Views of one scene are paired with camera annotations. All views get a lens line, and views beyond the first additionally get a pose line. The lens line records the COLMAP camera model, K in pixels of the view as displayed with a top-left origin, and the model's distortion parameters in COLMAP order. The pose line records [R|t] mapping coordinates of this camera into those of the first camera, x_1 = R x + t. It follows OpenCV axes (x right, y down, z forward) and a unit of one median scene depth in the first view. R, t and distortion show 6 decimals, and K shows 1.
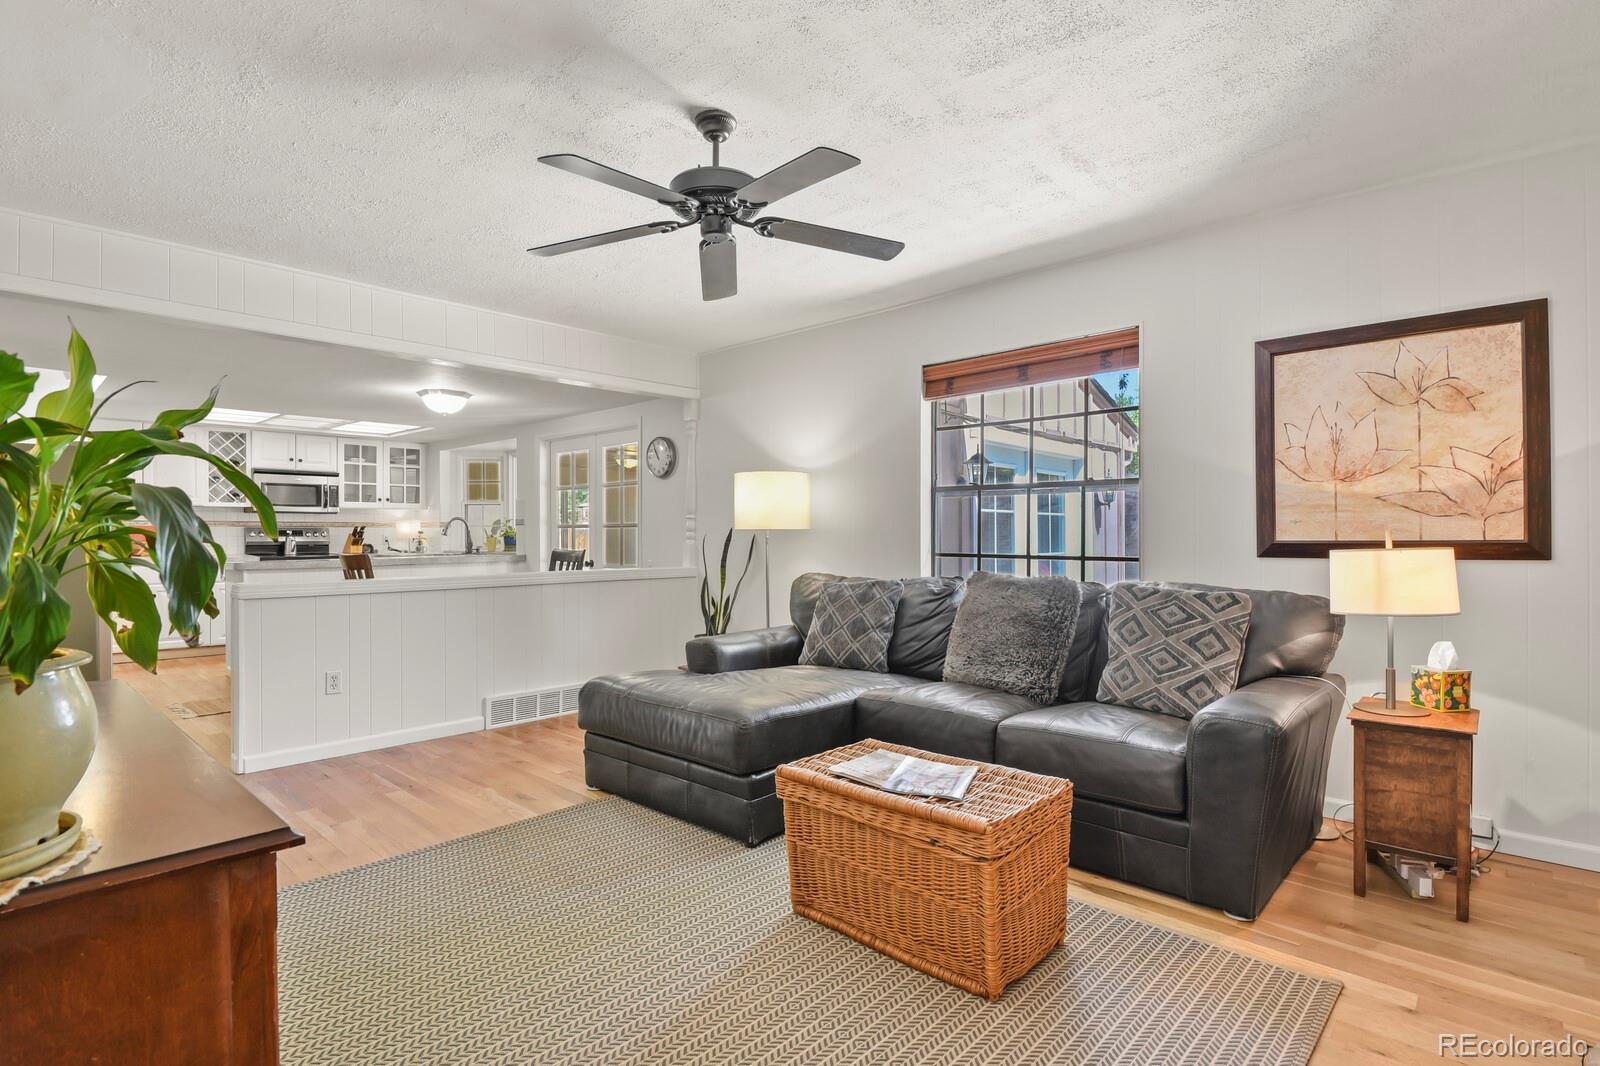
lens RADIAL K [[774.2, 0, 802.2], [0, 774.2, 540.8], [0, 0, 1]] dist [-0.001839, -0.005972]
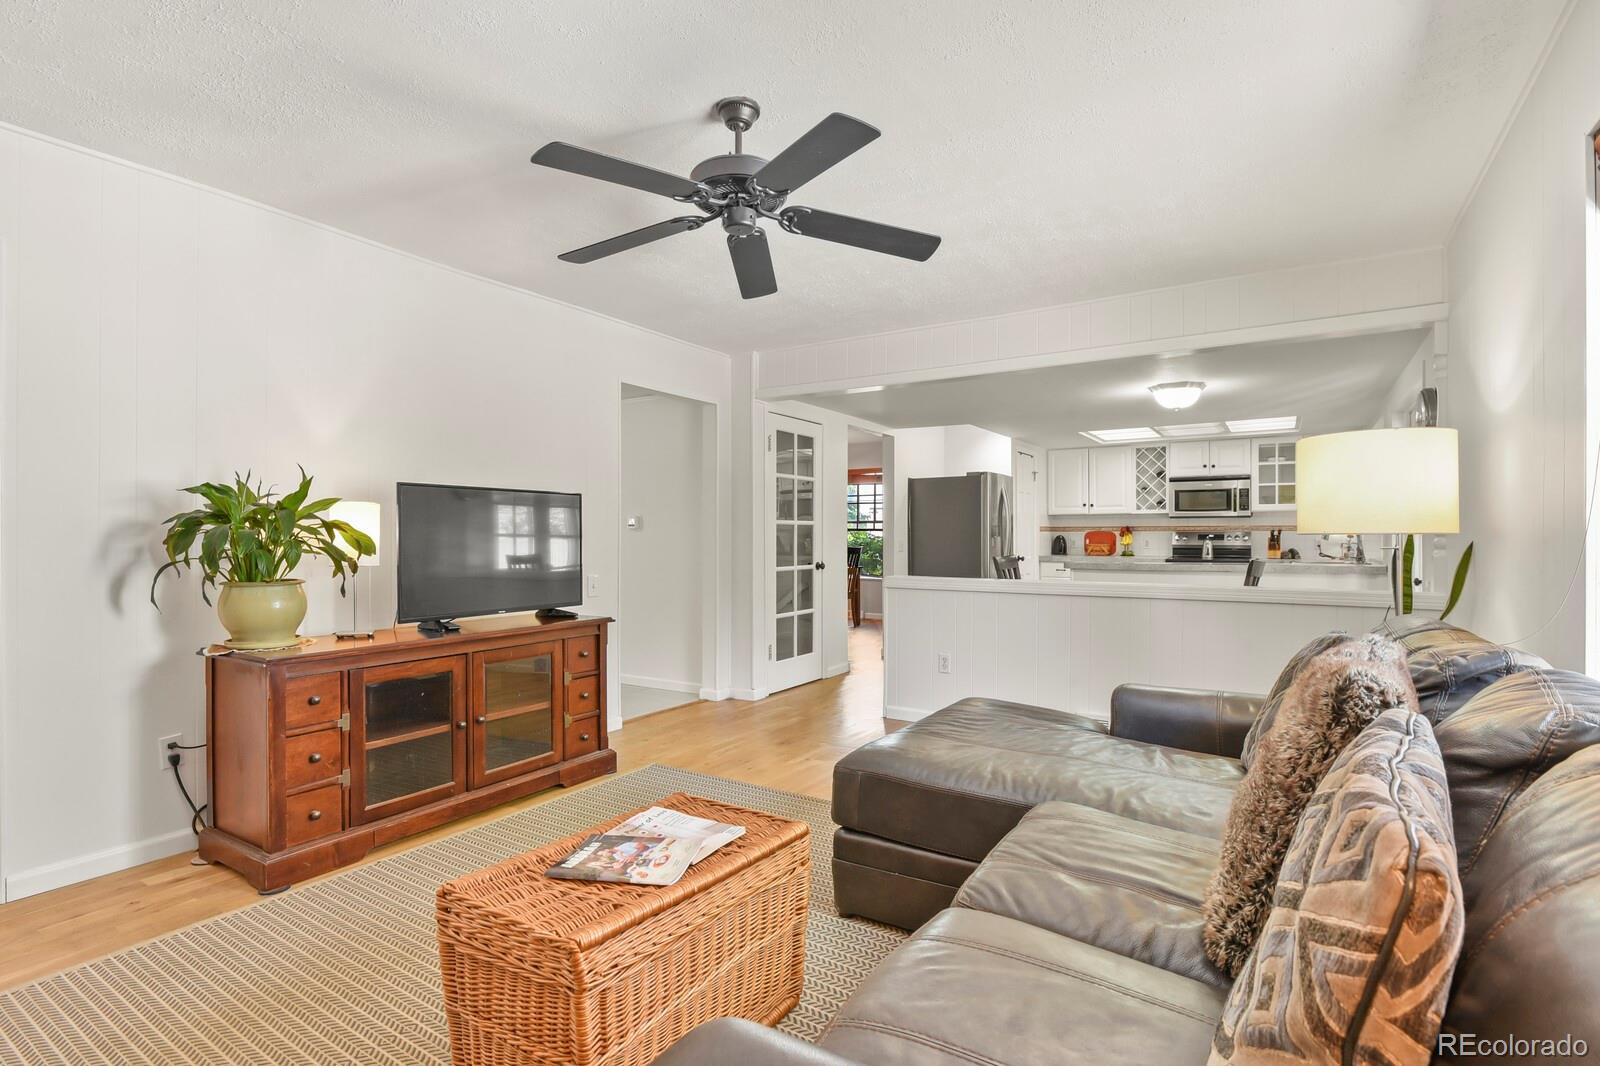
lens RADIAL K [[774.2, 0, 793.2], [0, 774.2, 532.8], [0, 0, 1]] dist [-0.001839, -0.005972]
pose [[0.183506, -0.001853, -0.983017, 0.603132], [-0.010117, 0.999942, -0.003774, -0.014237], [0.982966, 0.010638, 0.183477, 0.628333]]
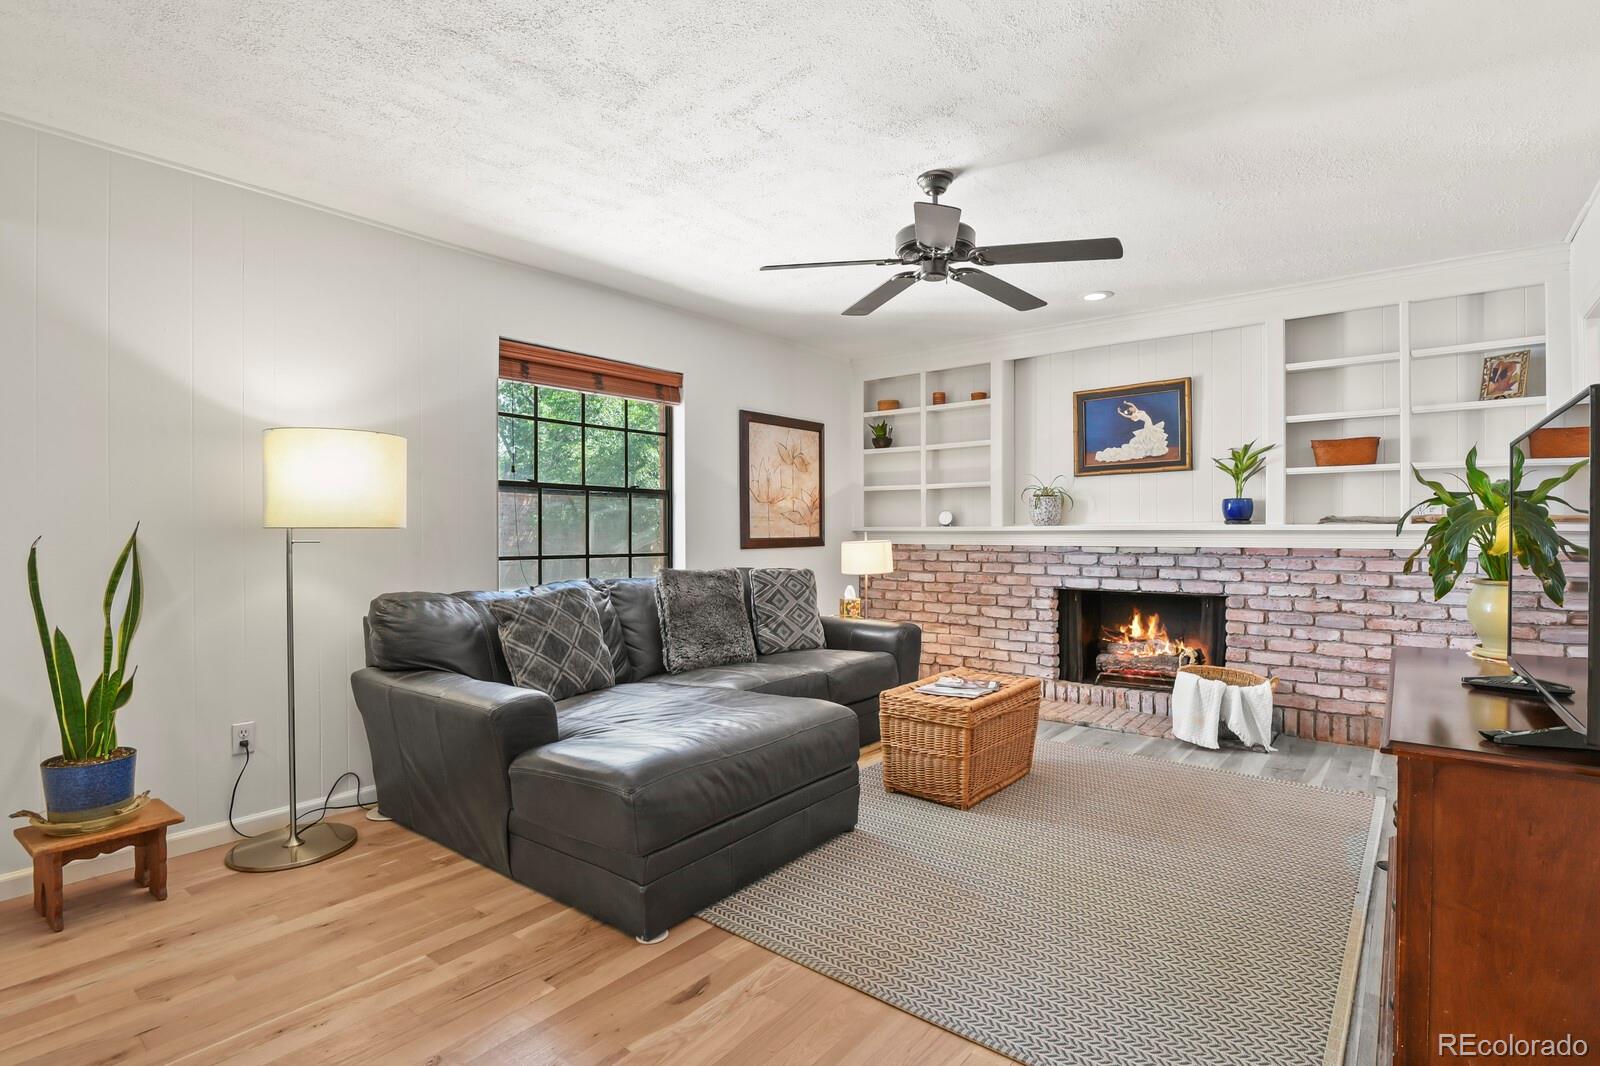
lens RADIAL K [[774.2, 0, 817.6], [0, 774.2, 530.7], [0, 0, 1]] dist [-0.001839, -0.005972]
pose [[-0.070128, 0.001206, 0.997537, -1.028646], [0.004475, 0.999990, -0.000895, -0.014083], [-0.997528, 0.004402, -0.070132, 1.018585]]
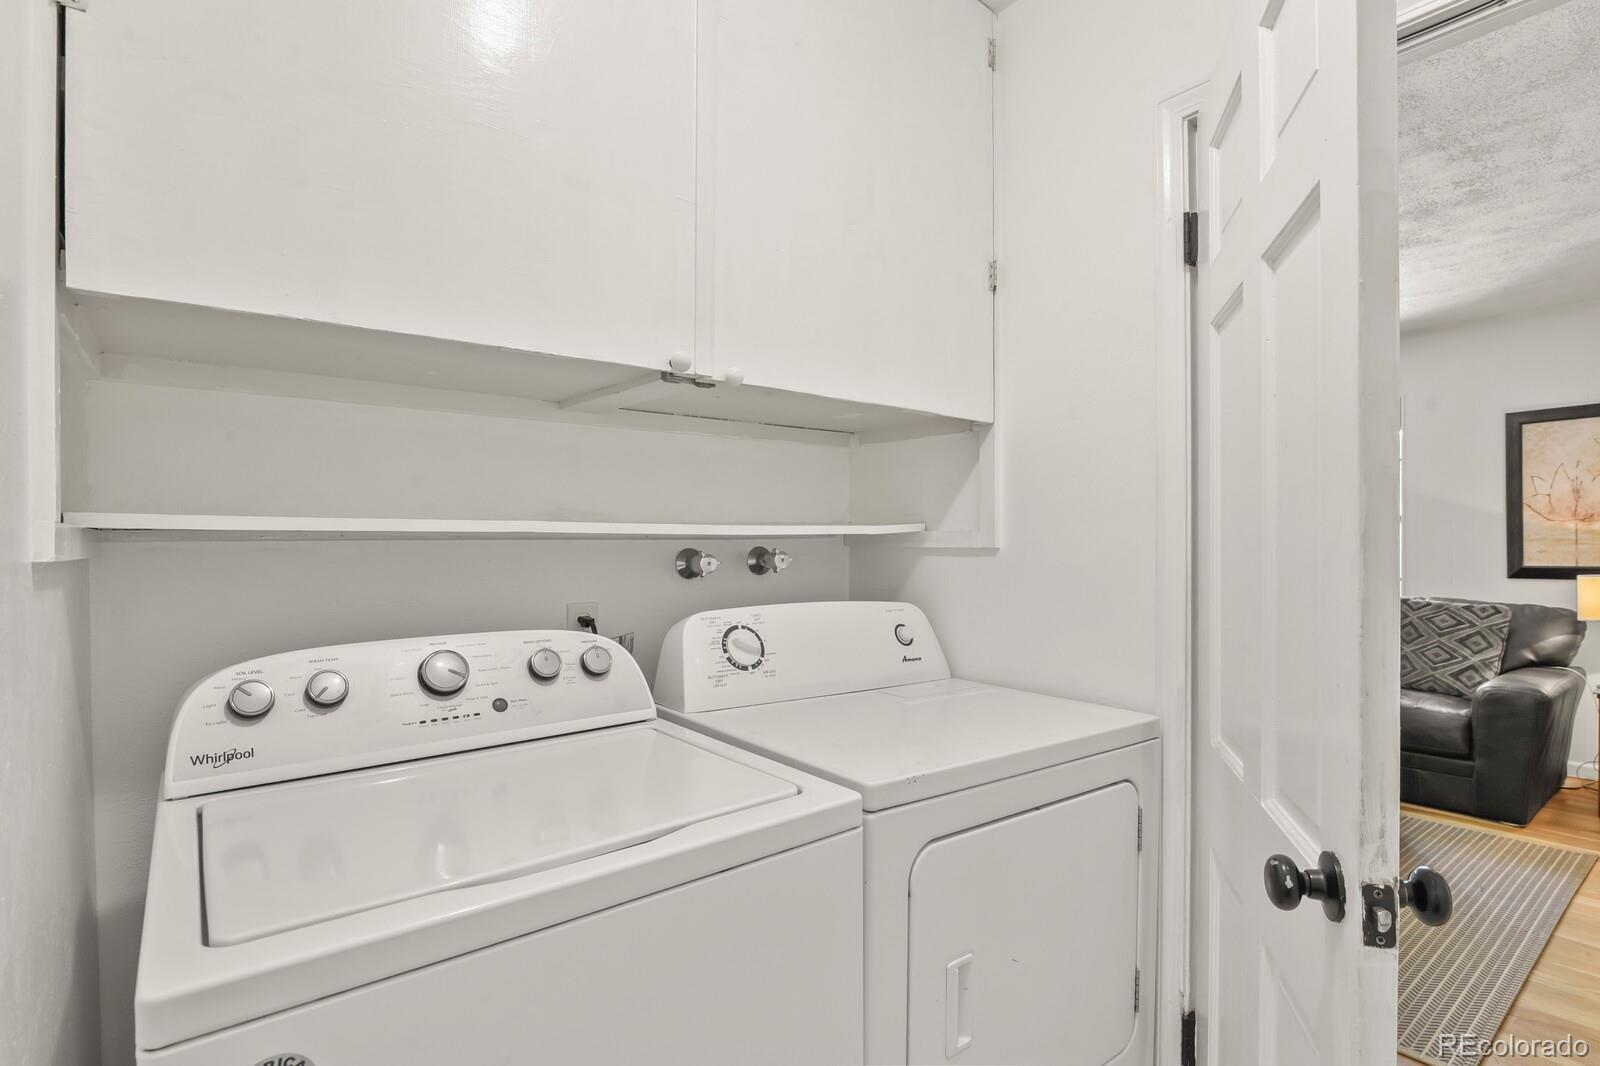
lens RADIAL K [[774.2, 0, 803.4], [0, 774.2, 560.1], [0, 0, 1]] dist [-0.001839, -0.005972]
pose [[0.989207, -0.004639, -0.146453, -0.421739], [0.005798, 0.999955, 0.007490, -0.027832], [0.146412, -0.008259, 0.989189, -0.488940]]
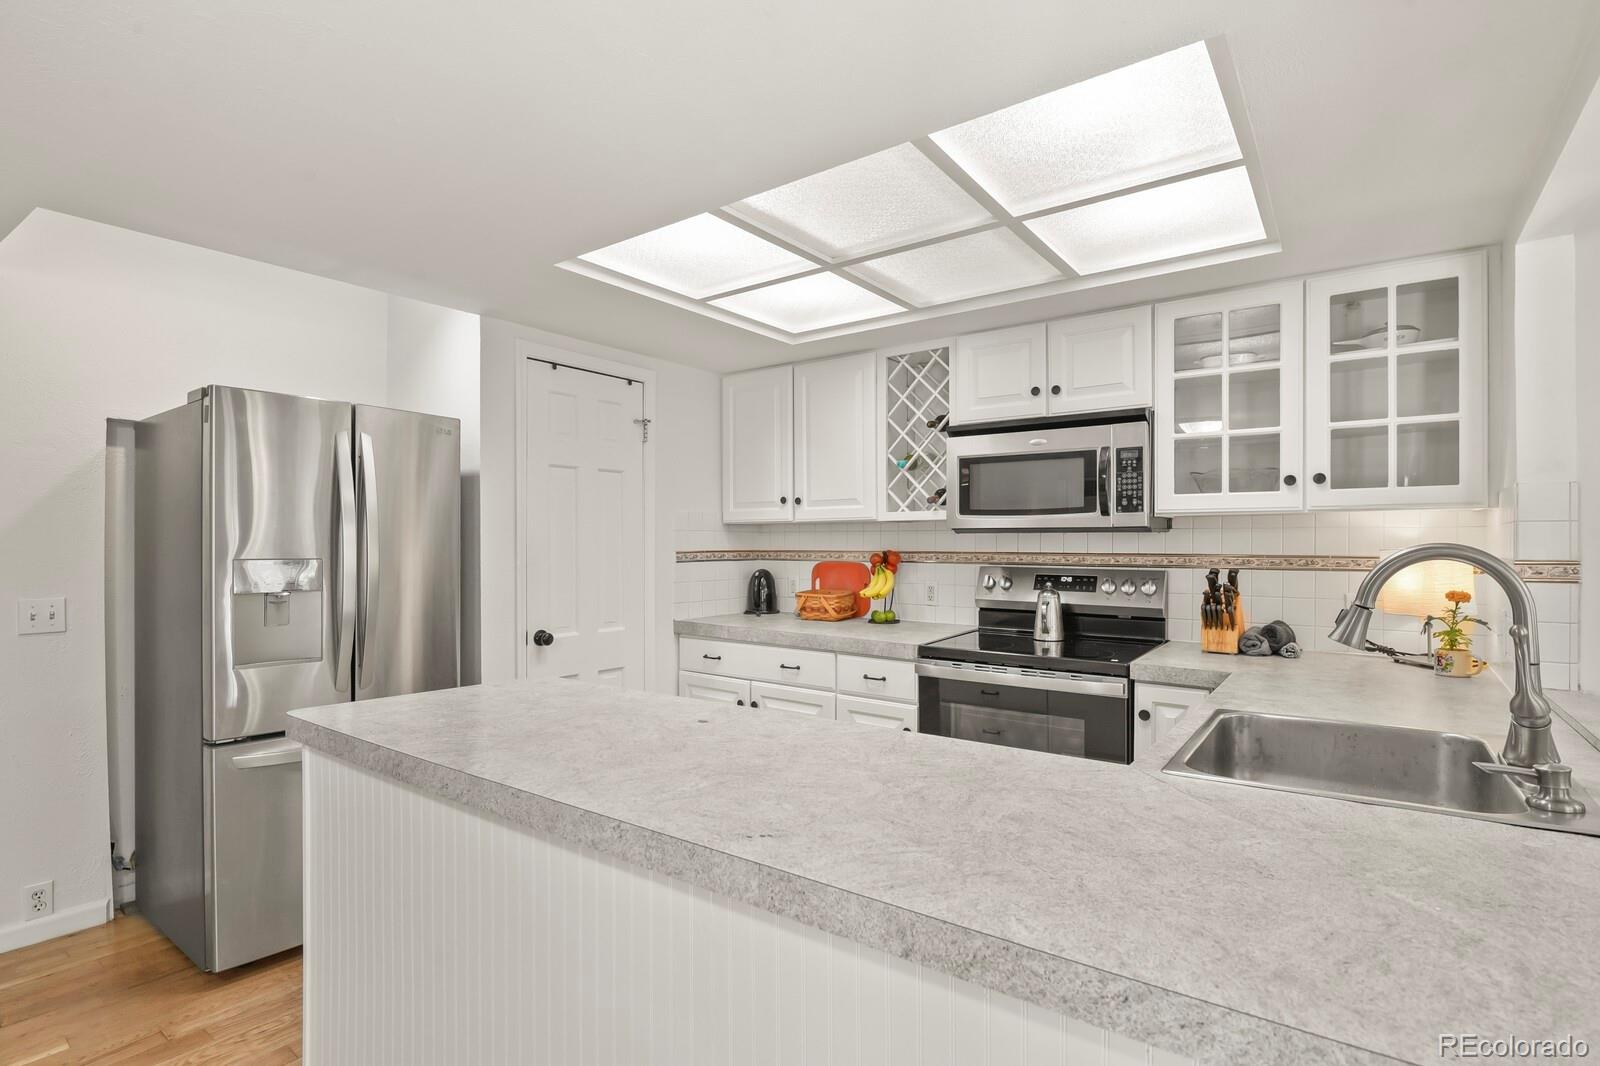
lens RADIAL K [[774.2, 0, 793.8], [0, 774.2, 546.3], [0, 0, 1]] dist [-0.001839, -0.005972]
pose [[0.120066, 0.006239, -0.992746, -0.696622], [-0.011385, 0.999923, 0.004907, -0.068866], [0.992701, 0.010713, 0.120128, 1.962842]]
